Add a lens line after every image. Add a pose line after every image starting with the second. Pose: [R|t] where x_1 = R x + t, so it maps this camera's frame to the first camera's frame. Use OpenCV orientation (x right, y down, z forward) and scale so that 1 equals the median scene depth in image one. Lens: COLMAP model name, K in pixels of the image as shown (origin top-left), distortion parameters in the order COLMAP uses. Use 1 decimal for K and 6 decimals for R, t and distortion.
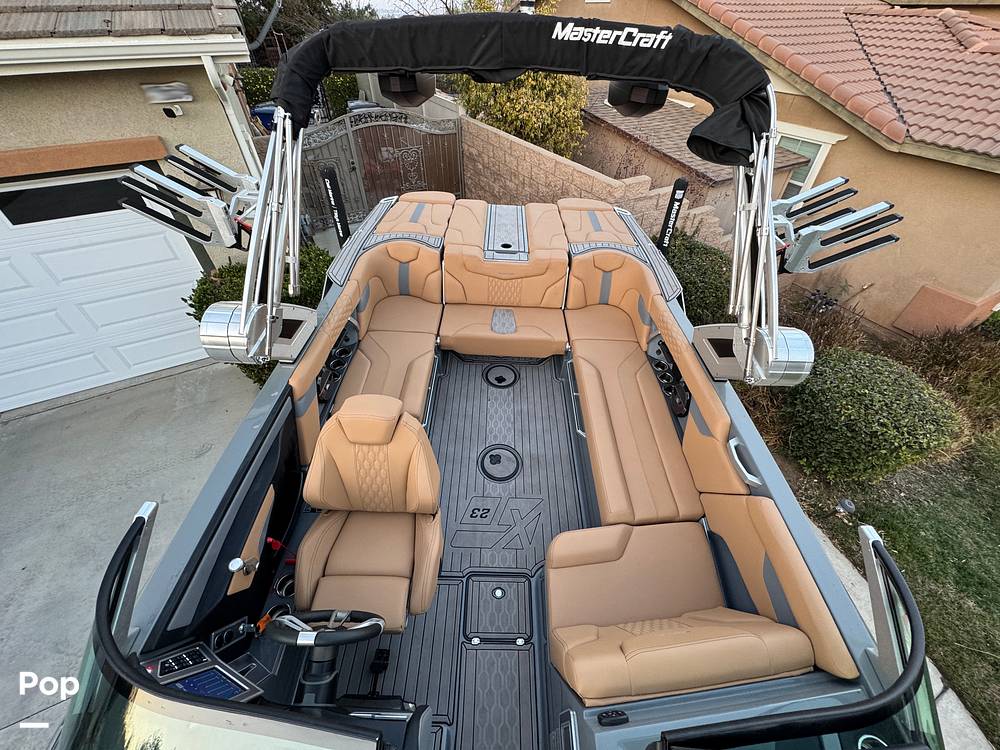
lens RADIAL K [[398.1, 0, 499.8], [0, 398.1, 380.0], [0, 0, 1]] dist [-0.001822, 0.000275]
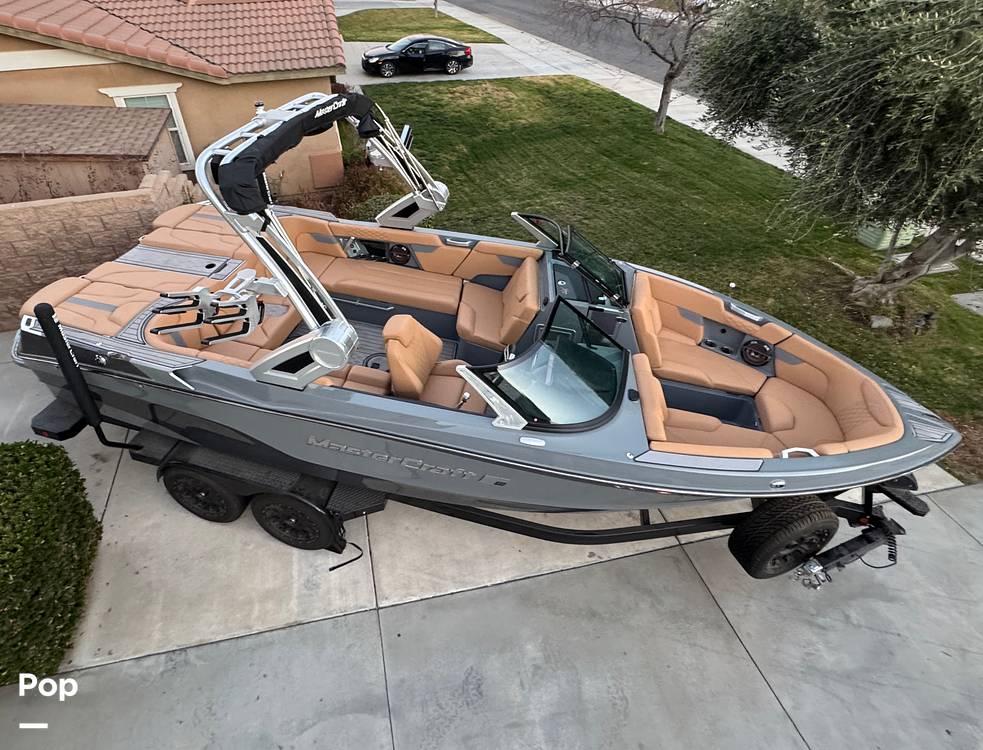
lens RADIAL K [[520.4, 0, 429.3], [0, 520.4, 306.5], [0, 0, 1]] dist [0.000860, 0.000264]
pose [[0.265152, -0.598321, 0.756113, -1.072928], [0.678252, 0.673107, 0.294789, -0.302836], [-0.685323, 0.434671, 0.584288, -0.224129]]
